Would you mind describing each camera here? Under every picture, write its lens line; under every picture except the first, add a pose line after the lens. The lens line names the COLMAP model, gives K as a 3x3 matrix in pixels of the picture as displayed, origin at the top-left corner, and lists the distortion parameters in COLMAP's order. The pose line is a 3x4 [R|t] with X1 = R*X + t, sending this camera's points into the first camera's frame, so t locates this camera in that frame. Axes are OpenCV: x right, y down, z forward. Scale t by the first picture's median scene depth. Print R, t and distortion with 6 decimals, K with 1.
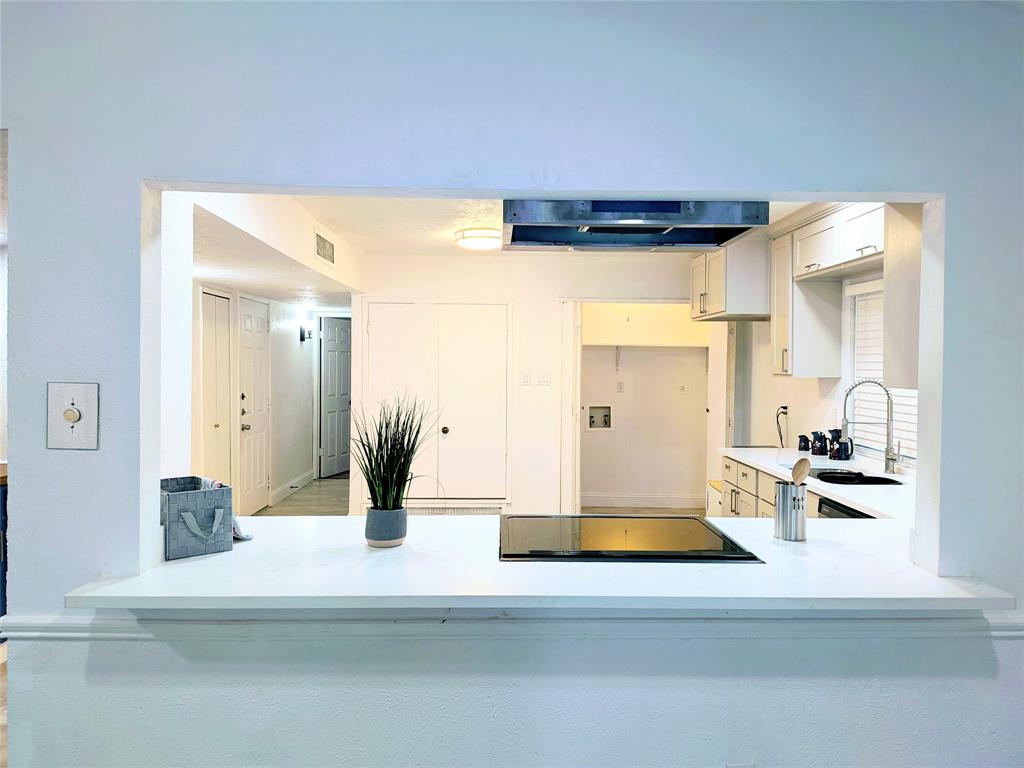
lens RADIAL K [[730.0, 0, 512.0], [0, 730.0, 384.0], [0, 0, 1]] dist [-0.048825, 0.001569]
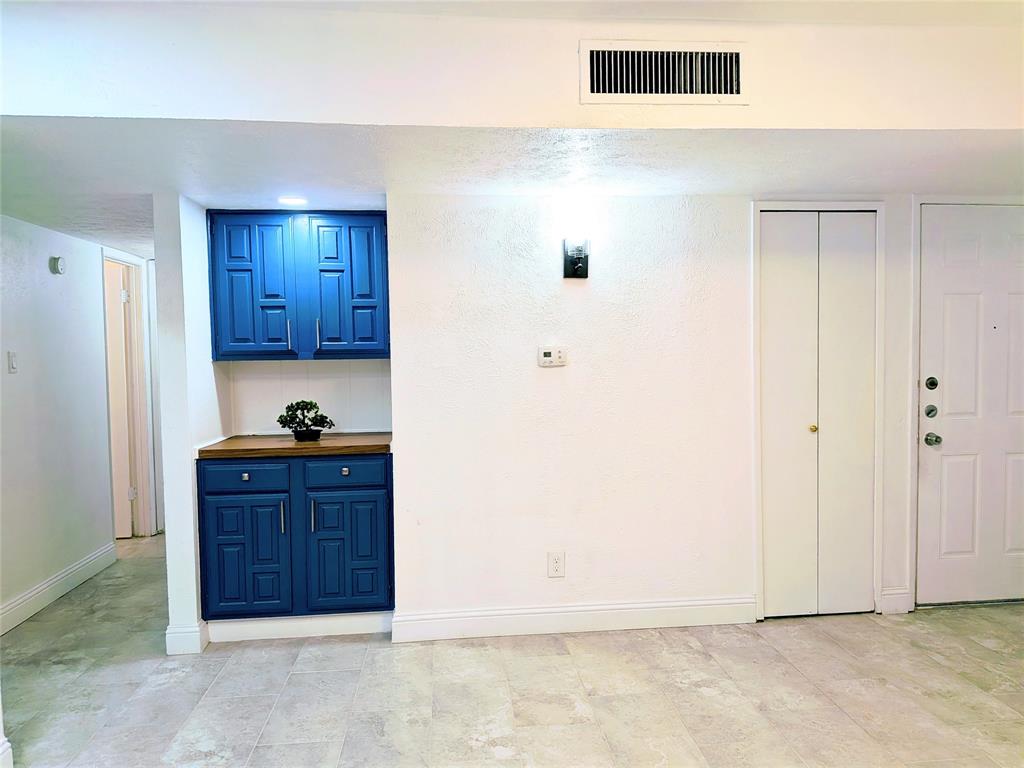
lens RADIAL K [[730.0, 0, 512.0], [0, 730.0, 384.0], [0, 0, 1]] dist [-0.048825, 0.001569]
pose [[0.078210, 0.033027, -0.996390, 0.150570], [-0.004710, 0.999452, 0.032759, 0.001416], [0.996926, 0.002131, 0.078323, 0.650522]]
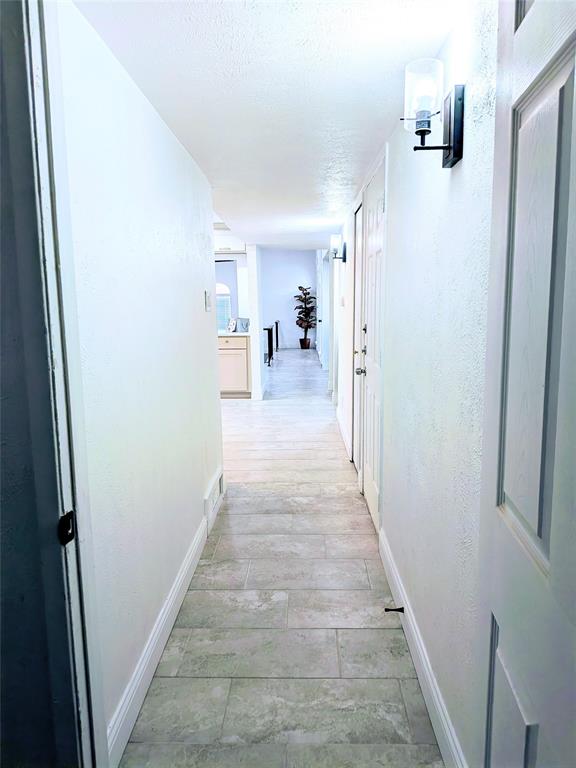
lens RADIAL K [[547.5, 0, 288.0], [0, 547.5, 384.0], [0, 0, 1]] dist [-0.048825, 0.001569]
pose [[-0.999671, -0.001434, 0.025620, -0.312240], [0.002676, 0.987165, 0.159683, -0.016259], [-0.025520, 0.159699, -0.986836, 1.575410]]
